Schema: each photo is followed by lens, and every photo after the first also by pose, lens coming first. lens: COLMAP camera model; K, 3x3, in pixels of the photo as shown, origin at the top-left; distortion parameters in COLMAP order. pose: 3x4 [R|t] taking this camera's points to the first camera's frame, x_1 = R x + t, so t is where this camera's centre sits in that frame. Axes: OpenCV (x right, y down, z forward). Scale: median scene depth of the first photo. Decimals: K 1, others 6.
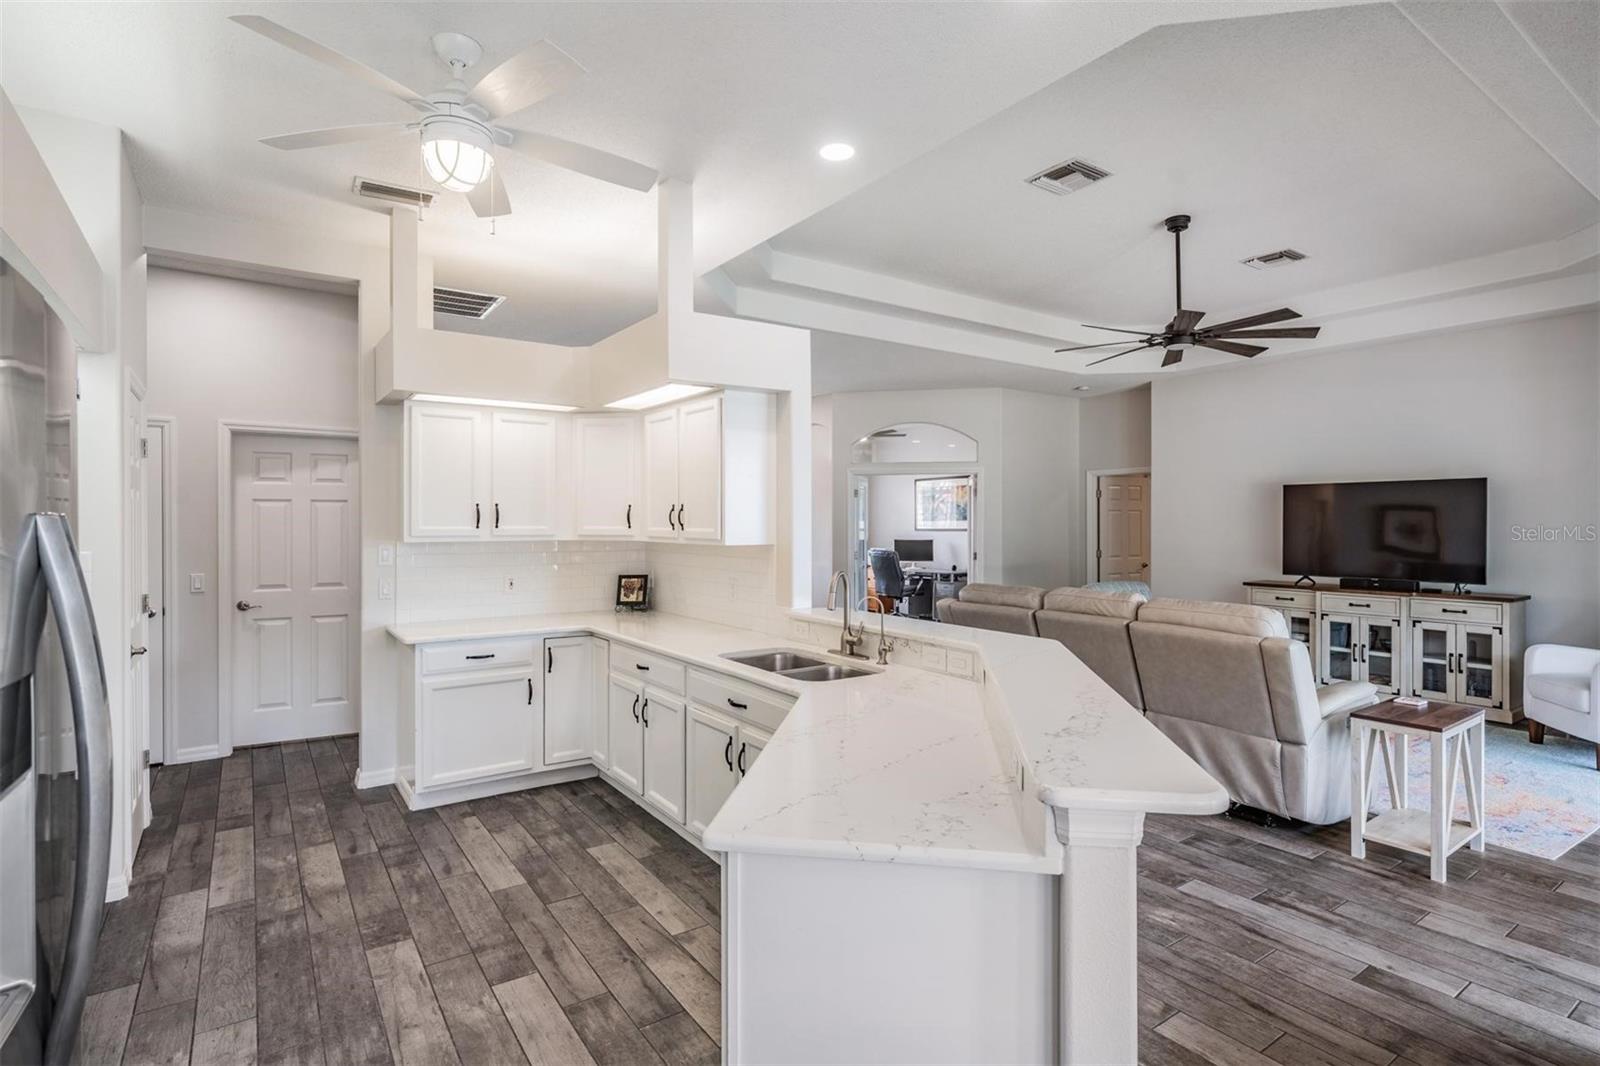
lens RADIAL K [[761.7, 0, 777.5], [0, 761.7, 523.1], [0, 0, 1]] dist [0.002614, 0.000166]
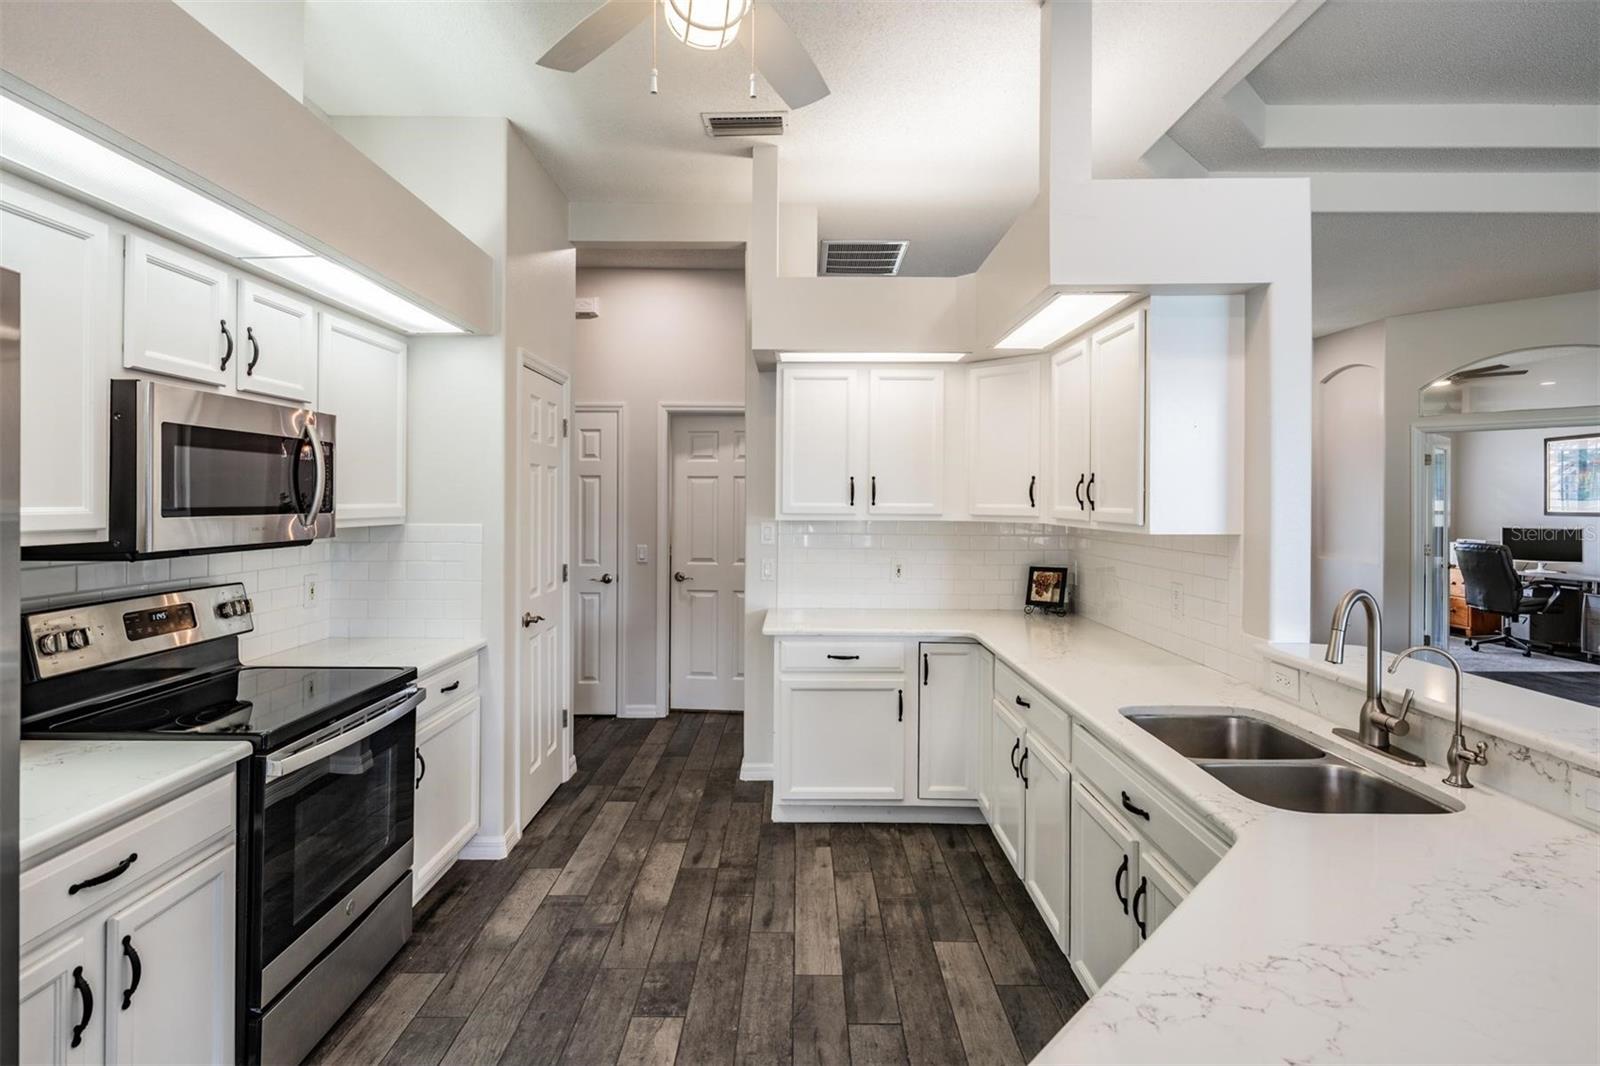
lens RADIAL K [[761.7, 0, 810.9], [0, 761.7, 502.9], [0, 0, 1]] dist [0.002614, 0.000166]
pose [[0.833255, 0.005976, -0.552856, 0.040629], [-0.005130, 0.999982, 0.003077, 0.001516], [0.552865, 0.000272, 0.833271, 0.238373]]
